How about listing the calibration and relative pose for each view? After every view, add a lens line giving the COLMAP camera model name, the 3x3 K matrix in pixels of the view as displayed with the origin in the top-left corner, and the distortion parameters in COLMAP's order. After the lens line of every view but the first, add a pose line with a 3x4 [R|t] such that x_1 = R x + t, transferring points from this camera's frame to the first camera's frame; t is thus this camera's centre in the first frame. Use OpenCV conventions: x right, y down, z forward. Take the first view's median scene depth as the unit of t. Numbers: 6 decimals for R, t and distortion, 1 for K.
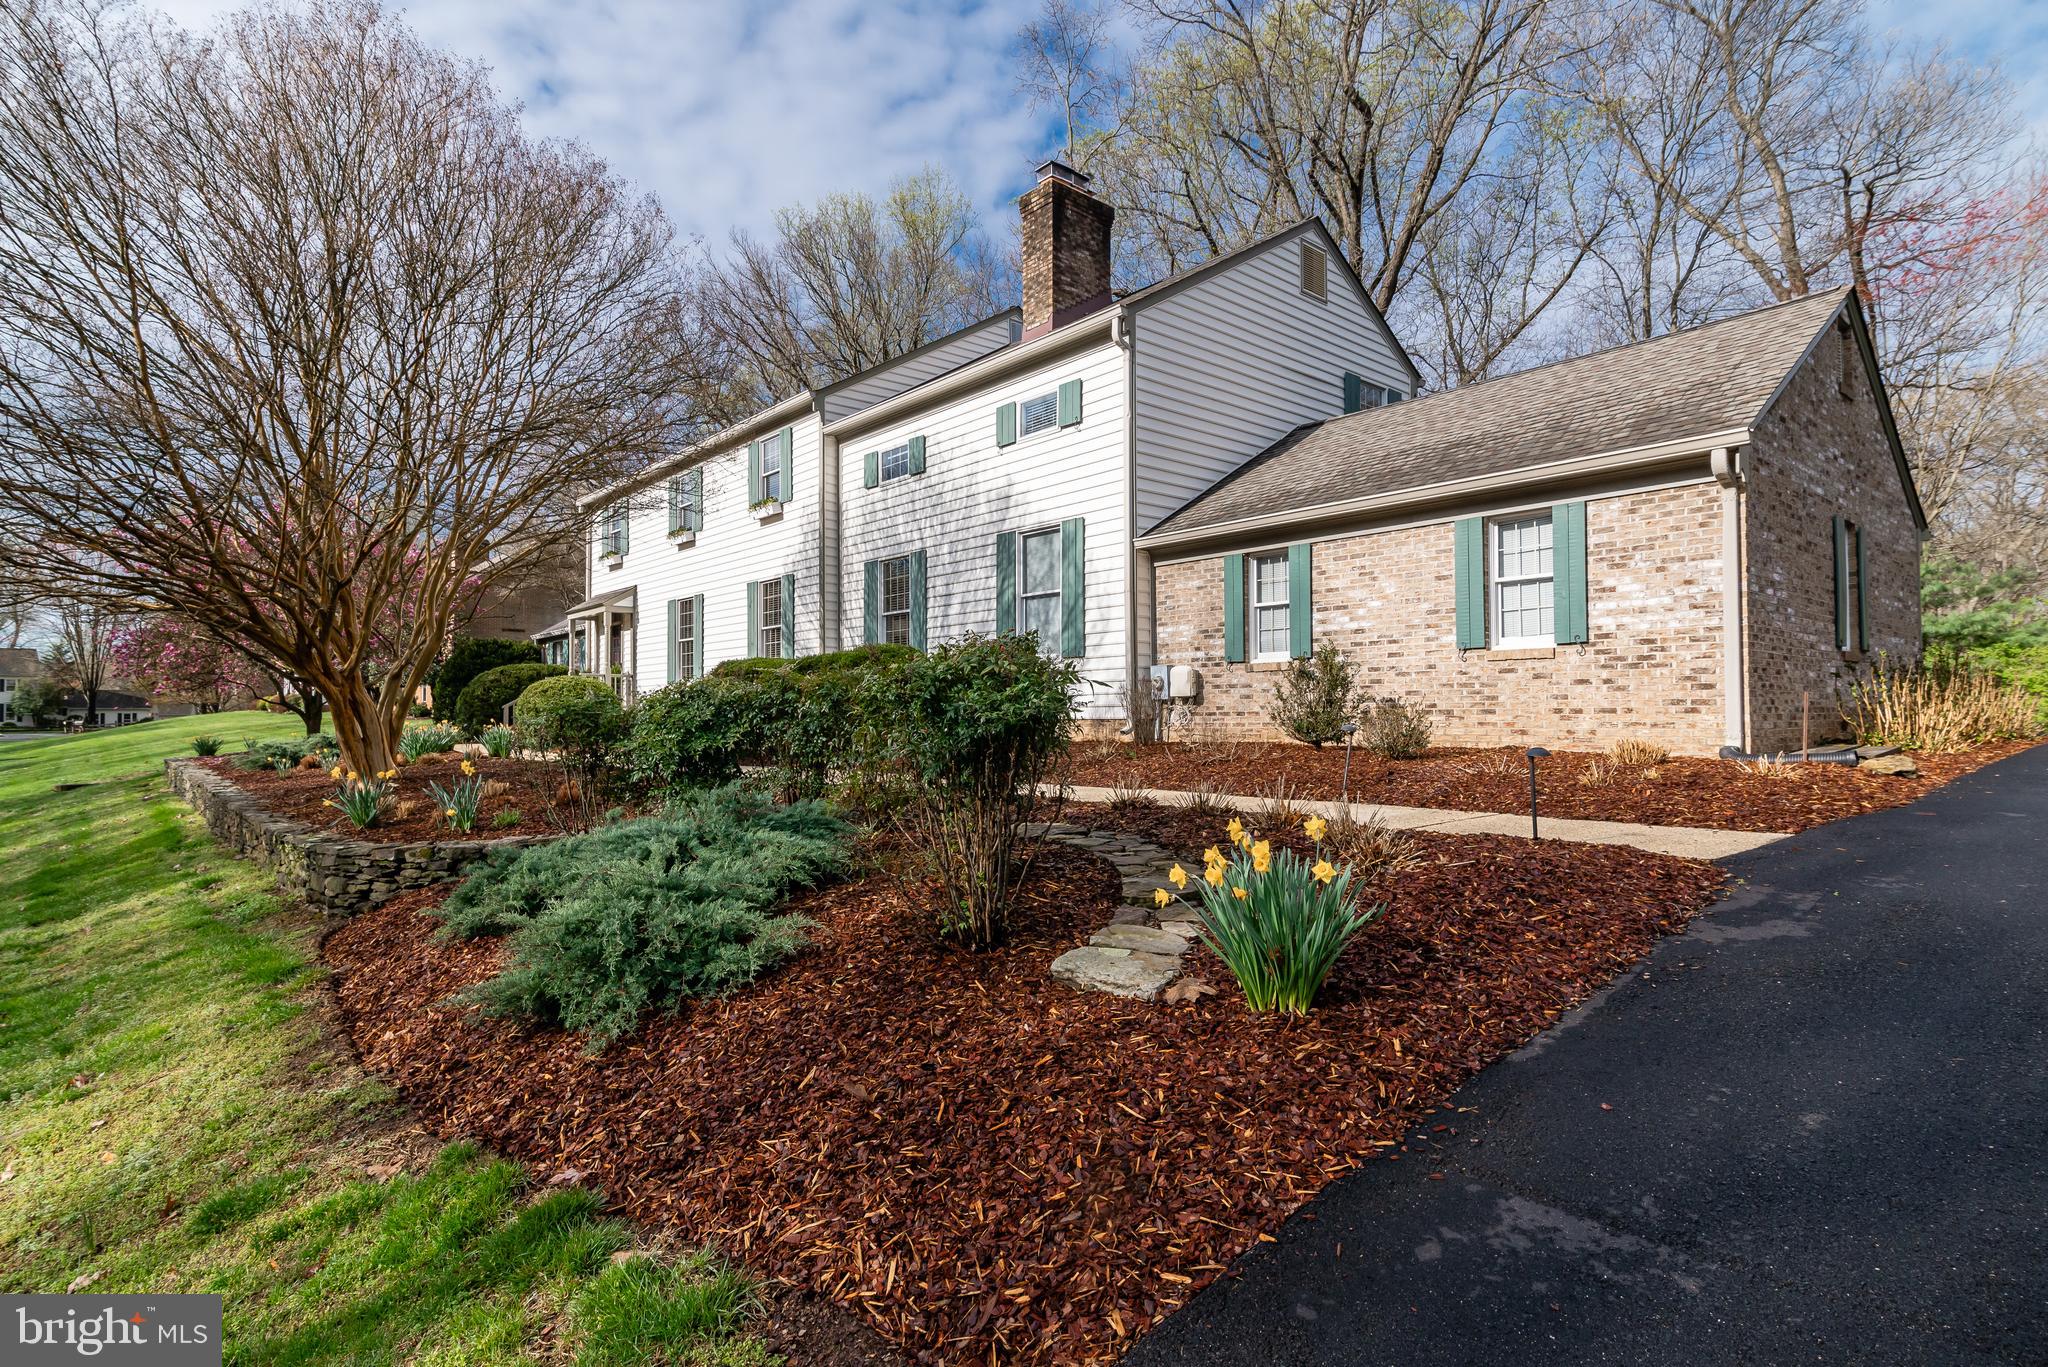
lens RADIAL K [[1116.5, 0, 1040.8], [0, 1116.5, 713.4], [0, 0, 1]] dist [0.004706, 0.001392]
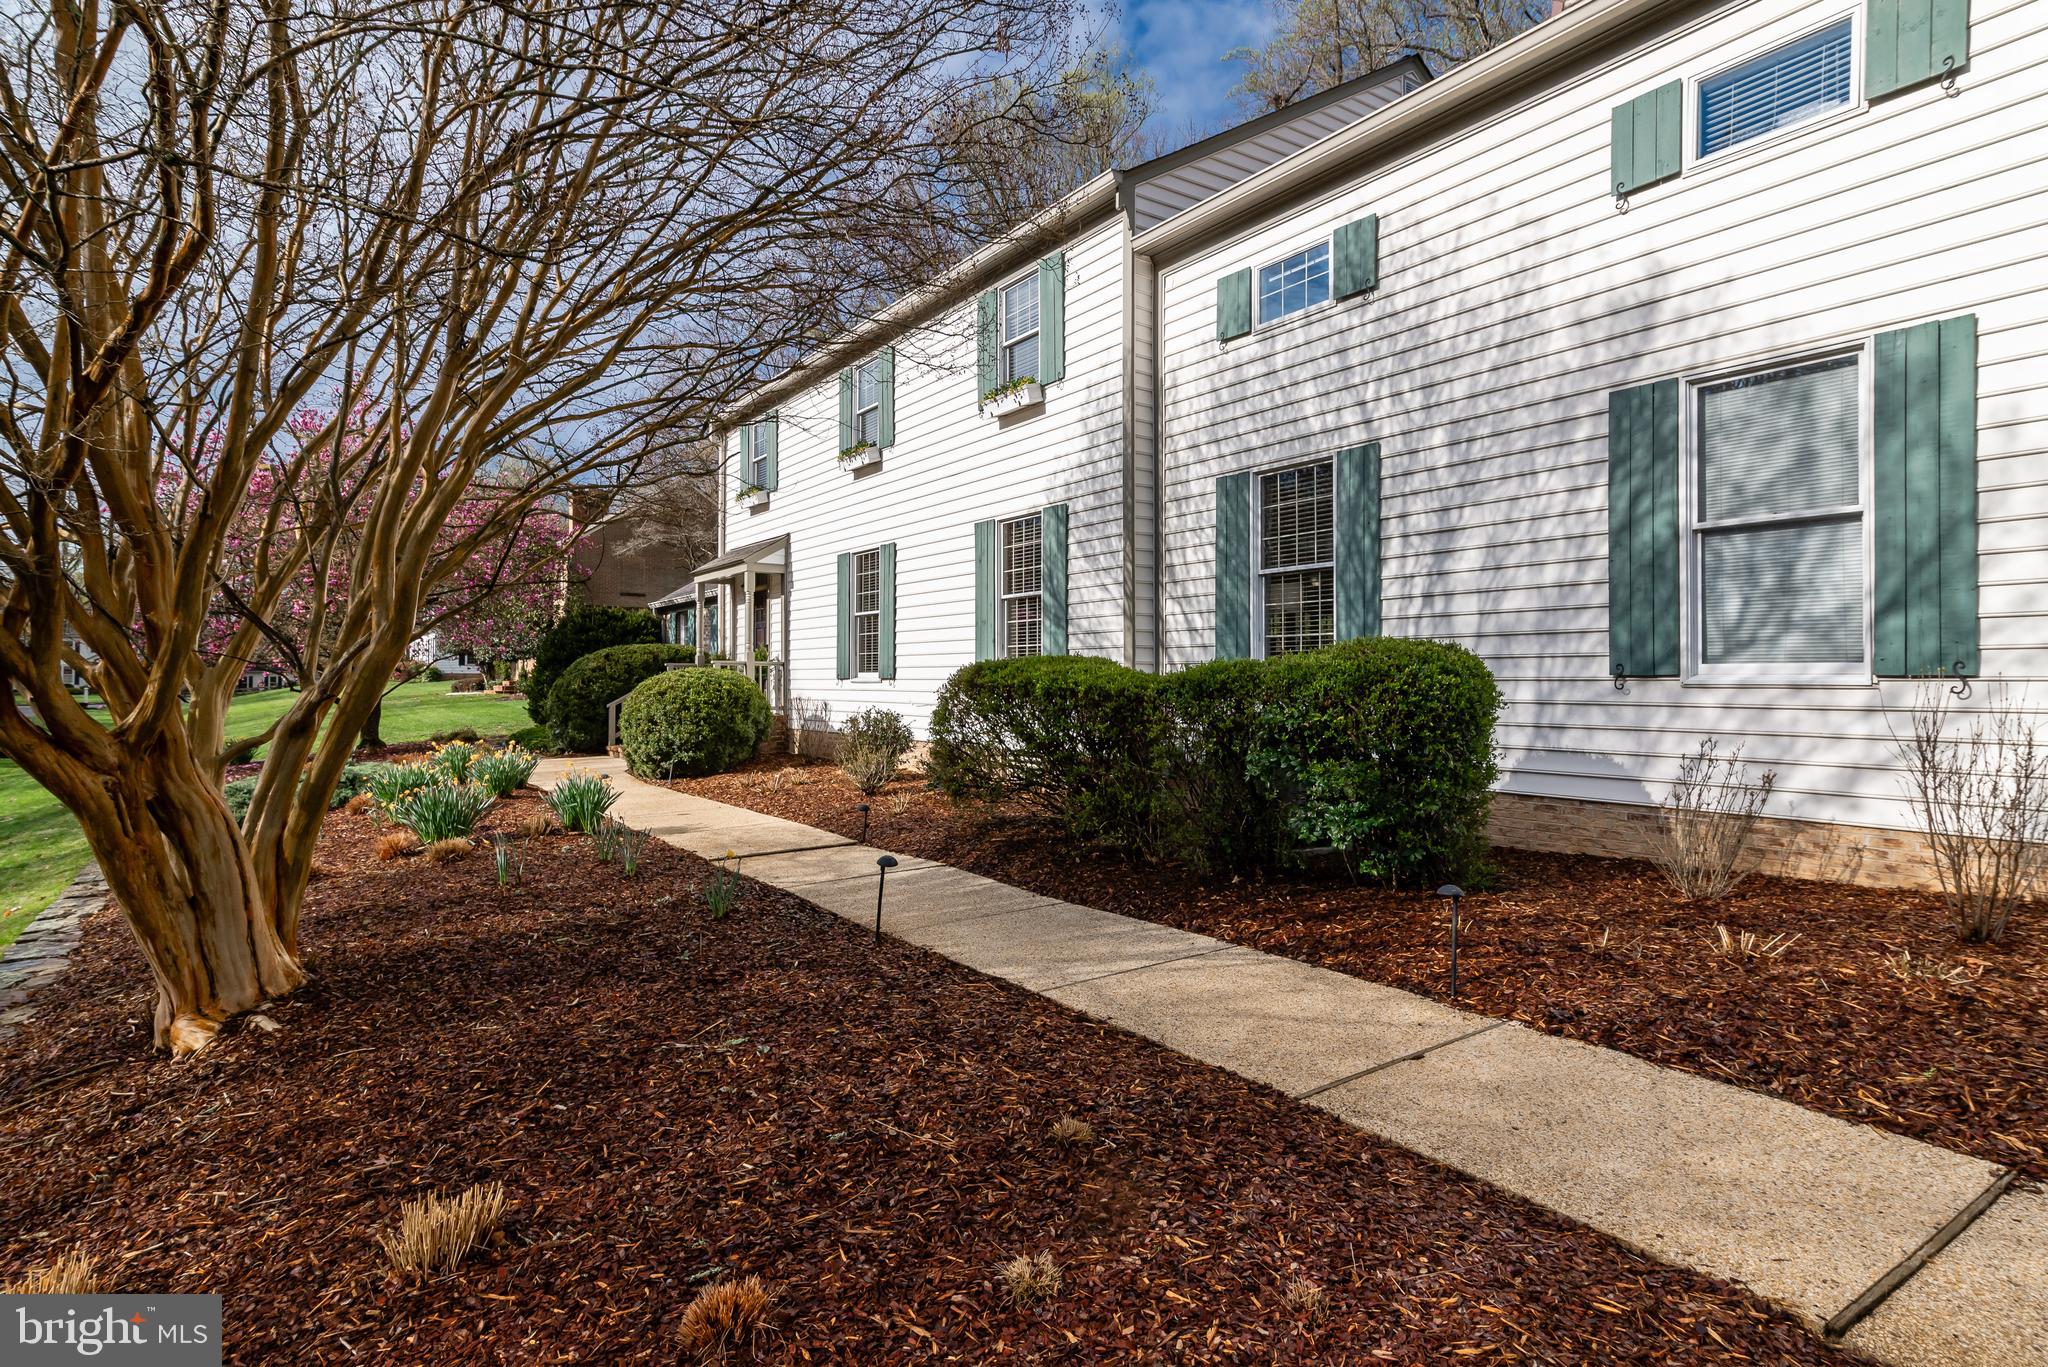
lens RADIAL K [[1116.5, 0, 1027.9], [0, 1116.5, 678.8], [0, 0, 1]] dist [0.004706, 0.001392]
pose [[0.993848, 0.004253, -0.110674, -0.183091], [-0.003580, 0.999974, 0.006280, -0.038789], [0.110698, -0.005845, 0.993837, 0.433911]]
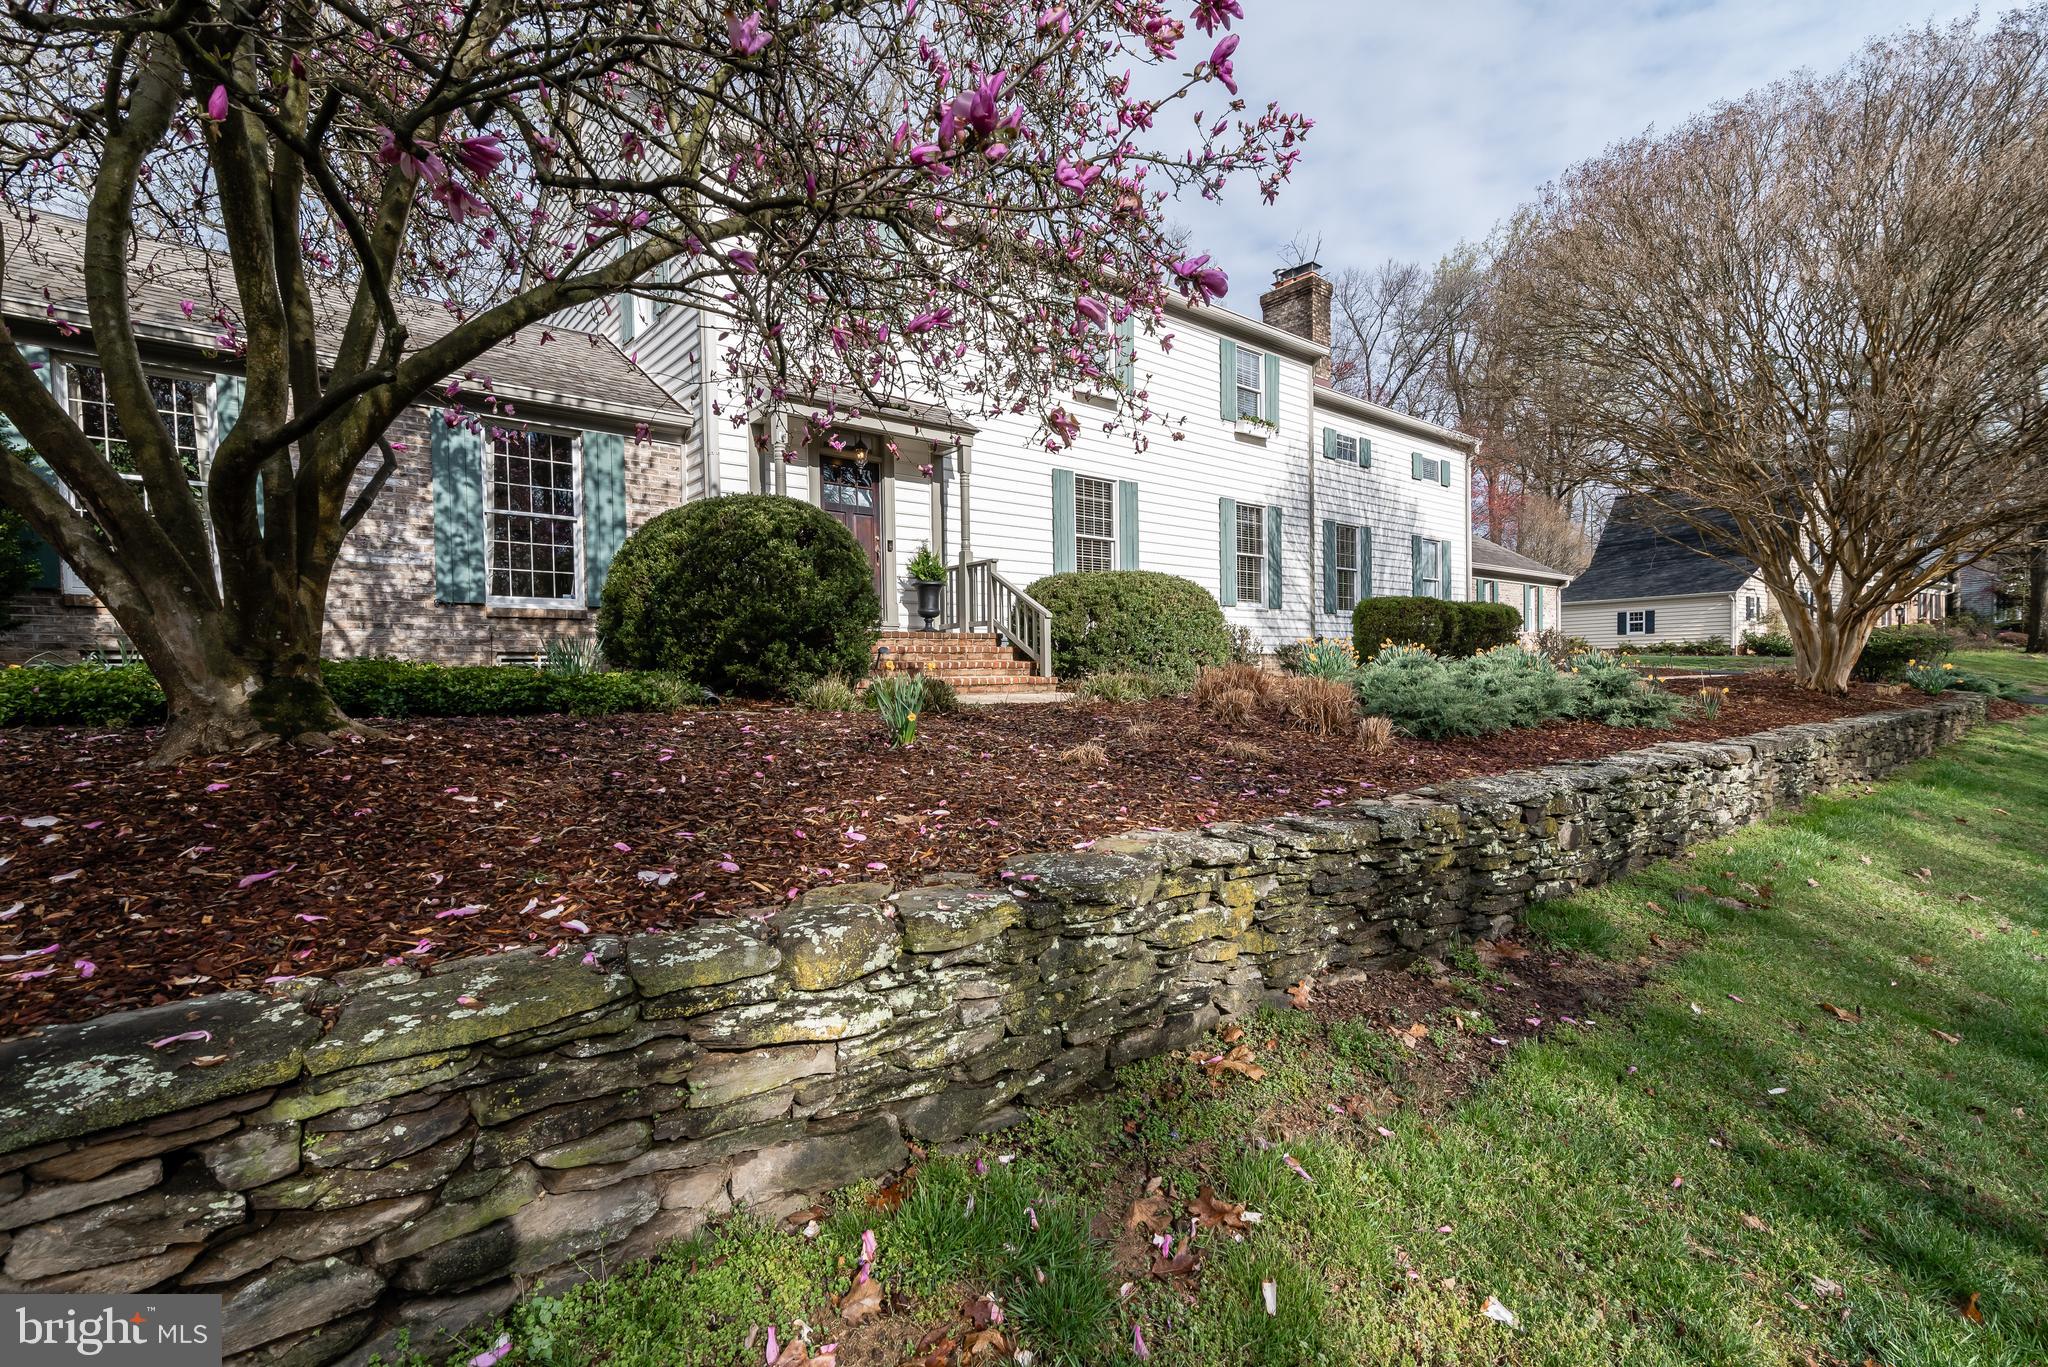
lens RADIAL K [[944.5, 0, 1012.5], [0, 944.5, 686.1], [0, 0, 1]] dist [0.006127, 0.000678]
pose [[-0.008462, -0.015942, 0.999837, -1.105932], [0.006240, 0.999853, 0.015995, 0.020206], [-0.999945, 0.006374, -0.008361, 1.291644]]
